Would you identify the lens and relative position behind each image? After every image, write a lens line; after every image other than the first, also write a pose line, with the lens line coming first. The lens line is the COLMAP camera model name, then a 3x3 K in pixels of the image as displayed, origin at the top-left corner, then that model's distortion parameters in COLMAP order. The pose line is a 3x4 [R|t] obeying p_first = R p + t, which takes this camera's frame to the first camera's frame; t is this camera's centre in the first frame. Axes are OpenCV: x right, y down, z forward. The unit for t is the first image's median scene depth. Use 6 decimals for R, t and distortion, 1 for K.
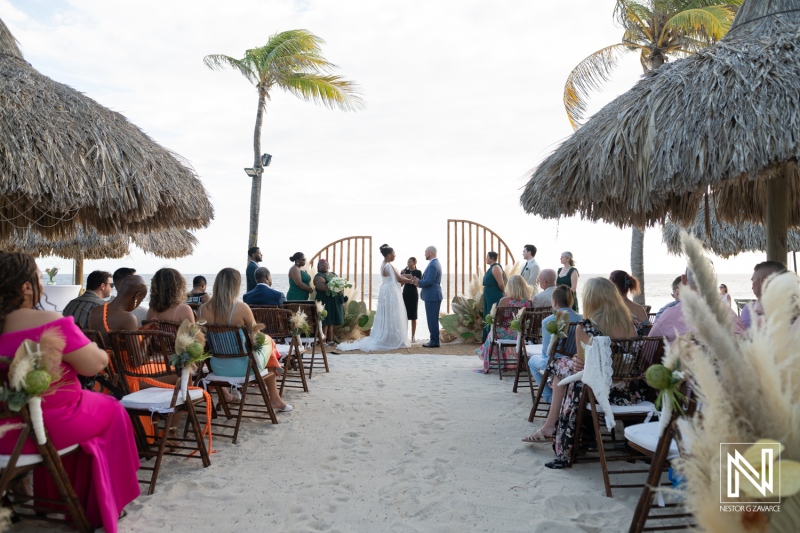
lens RADIAL K [[586.9, 0, 400.0], [0, 586.9, 266.5], [0, 0, 1]] dist [-0.023825, 0.005550]
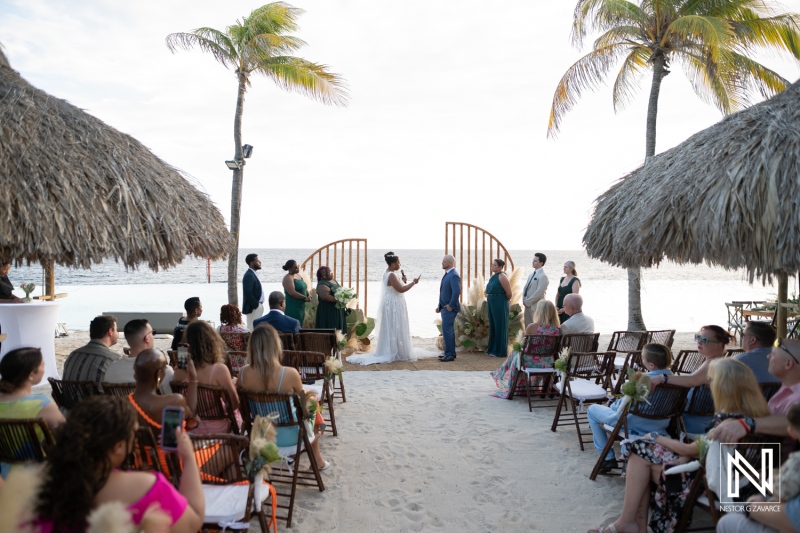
lens RADIAL K [[584.7, 0, 400.0], [0, 584.7, 266.5], [0, 0, 1]] dist [-0.030298, -0.002349]
pose [[0.996484, 0.001451, 0.083767, -0.119404], [-0.005710, 0.998702, 0.050623, -0.088711], [-0.083584, -0.050923, 0.995199, 0.076958]]
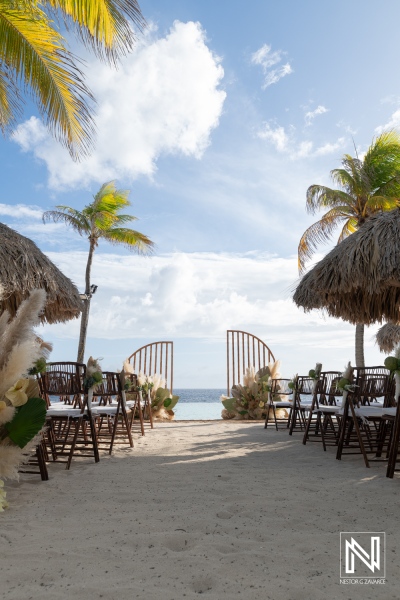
lens RADIAL K [[451.8, 0, 208.7], [0, 451.8, 301.5], [0, 0, 1]] dist [0.005637, 0.000213]
pose [[0.996443, 0.013465, 0.083183, -0.087524], [0.002341, 0.982347, -0.187055, 0.089147], [-0.084233, 0.186584, 0.978821, -0.116577]]
